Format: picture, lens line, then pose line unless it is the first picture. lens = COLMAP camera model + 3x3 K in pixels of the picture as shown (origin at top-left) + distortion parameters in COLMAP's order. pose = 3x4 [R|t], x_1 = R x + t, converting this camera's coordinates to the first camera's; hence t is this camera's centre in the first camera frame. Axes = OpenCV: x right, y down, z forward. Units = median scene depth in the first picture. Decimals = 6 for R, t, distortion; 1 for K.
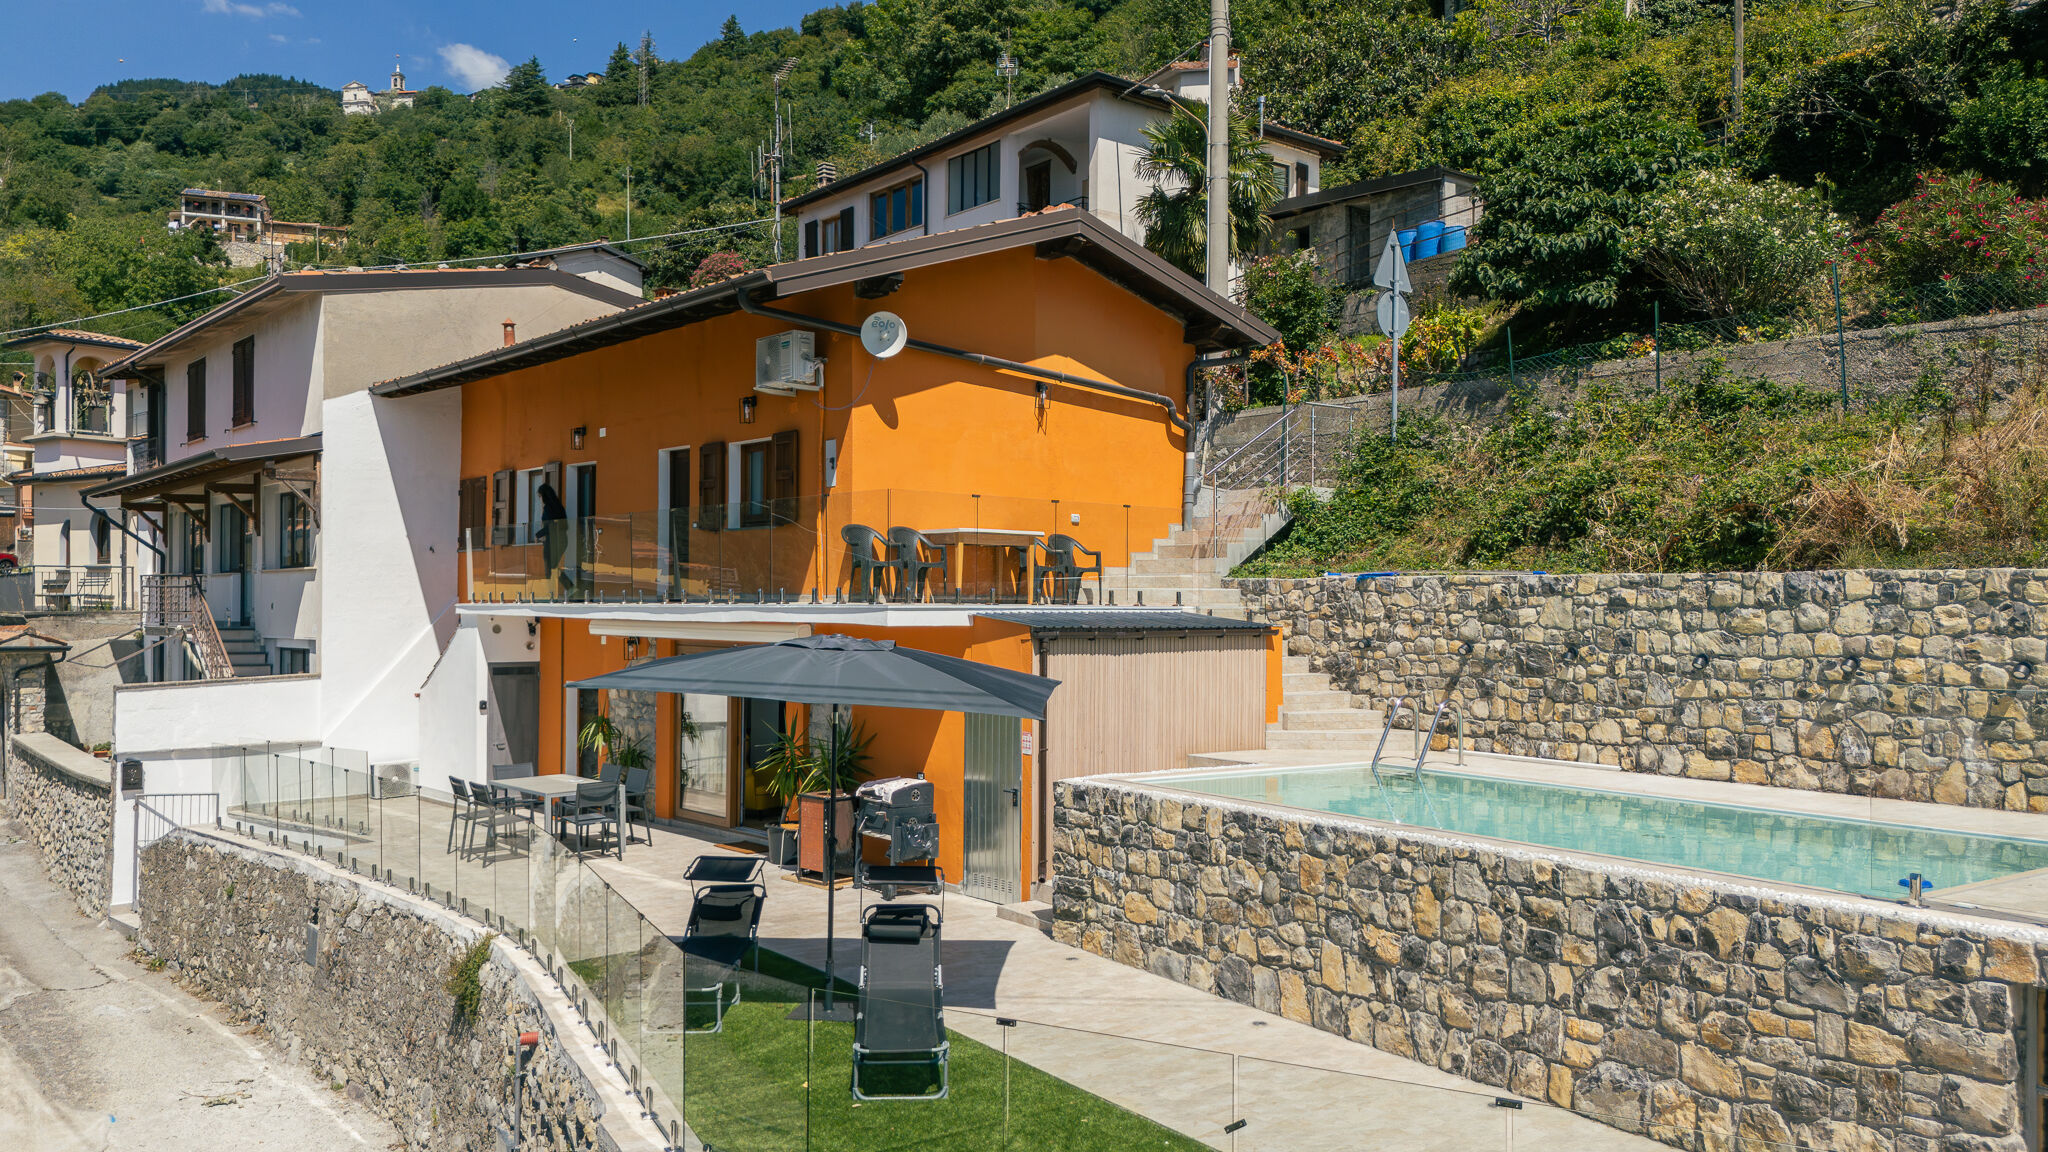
lens RADIAL K [[1500.8, 0, 1017.1], [0, 1500.8, 574.3], [0, 0, 1]] dist [0.059465, -0.054563]
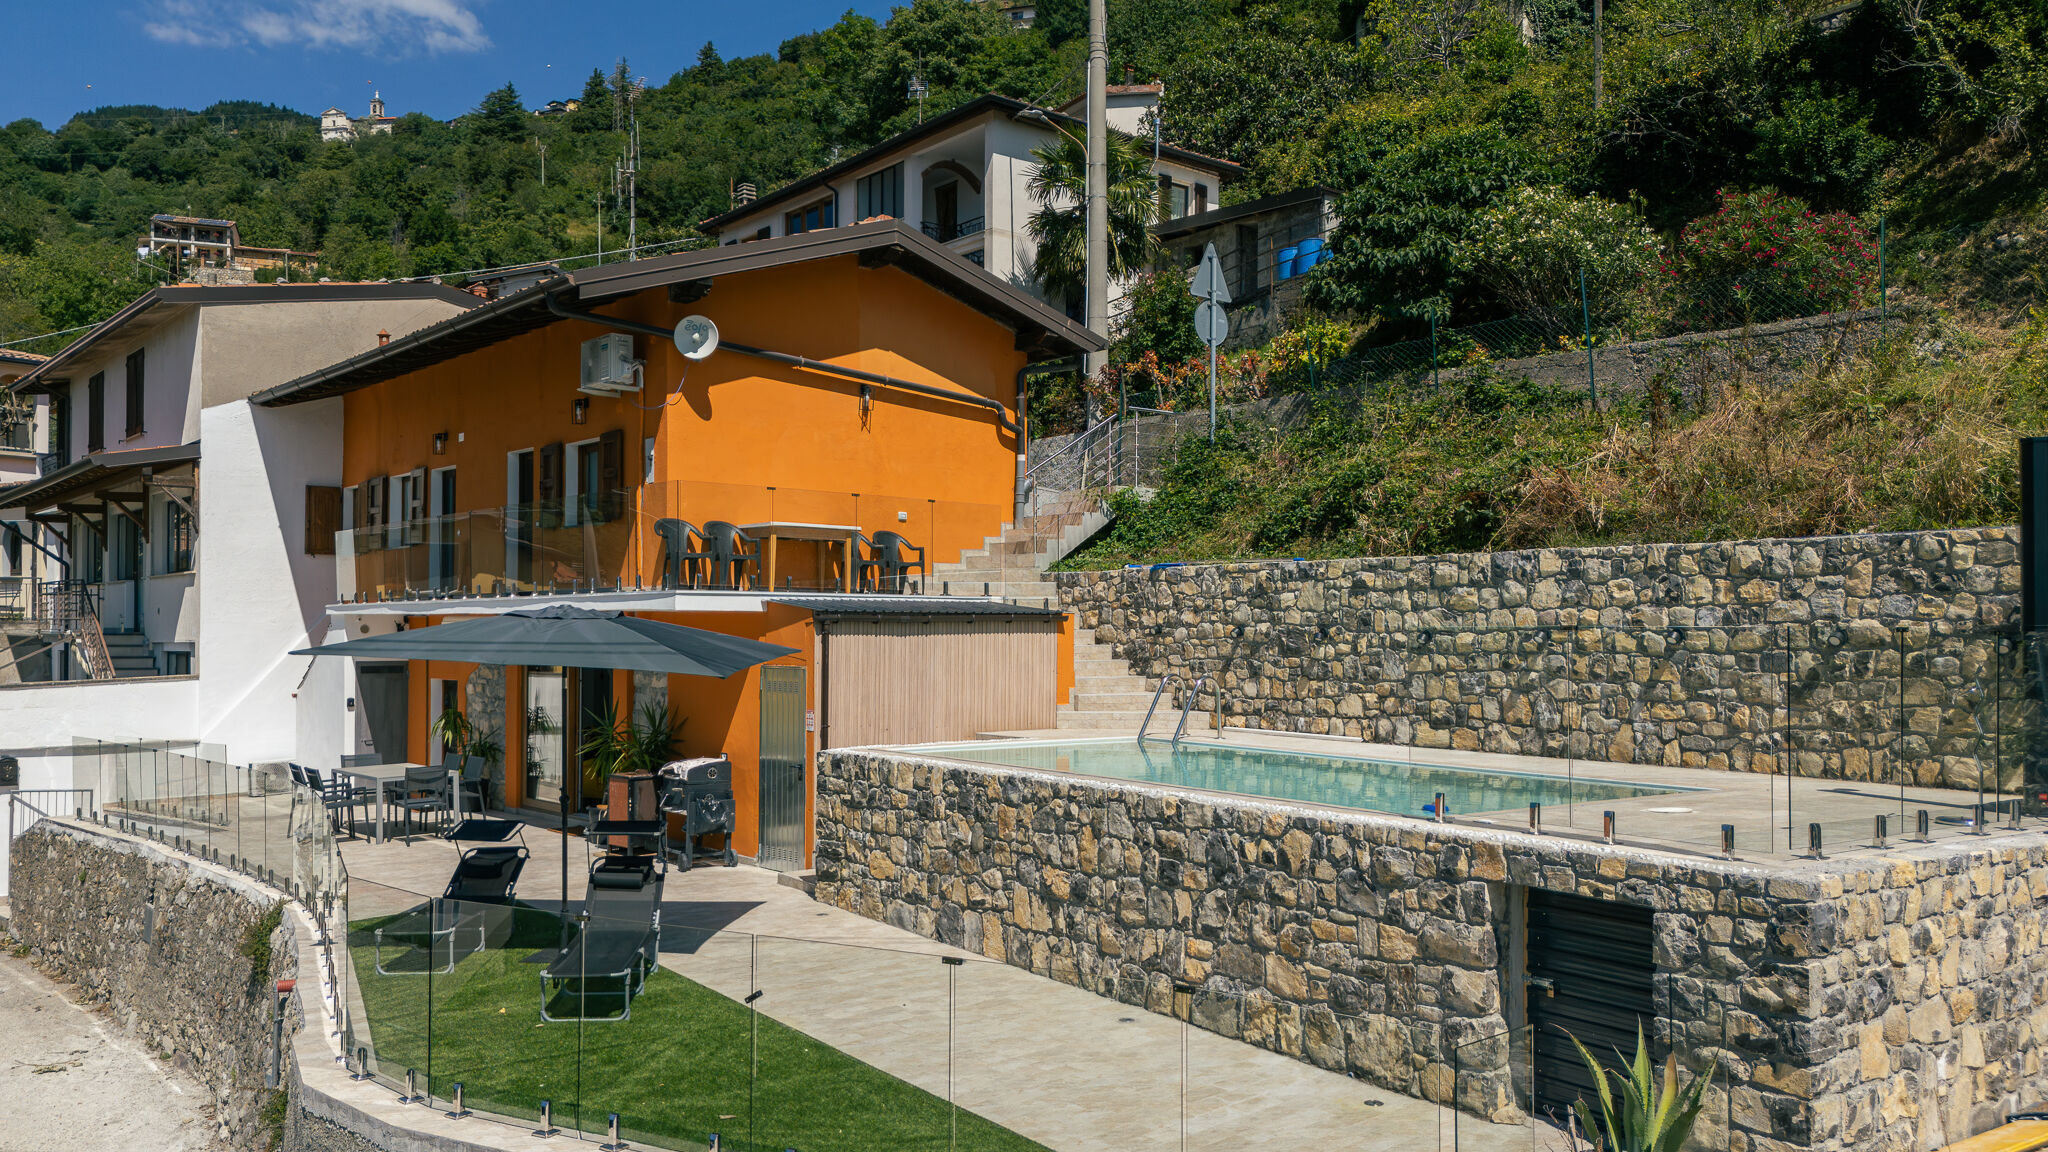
lens RADIAL K [[1500.8, 0, 1019.7], [0, 1500.8, 593.5], [0, 0, 1]] dist [0.059465, -0.054563]
pose [[0.999931, -0.003243, 0.011269, 0.120766], [0.003295, 0.999984, -0.004590, 0.024098], [-0.011254, 0.004626, 0.999926, -0.051427]]
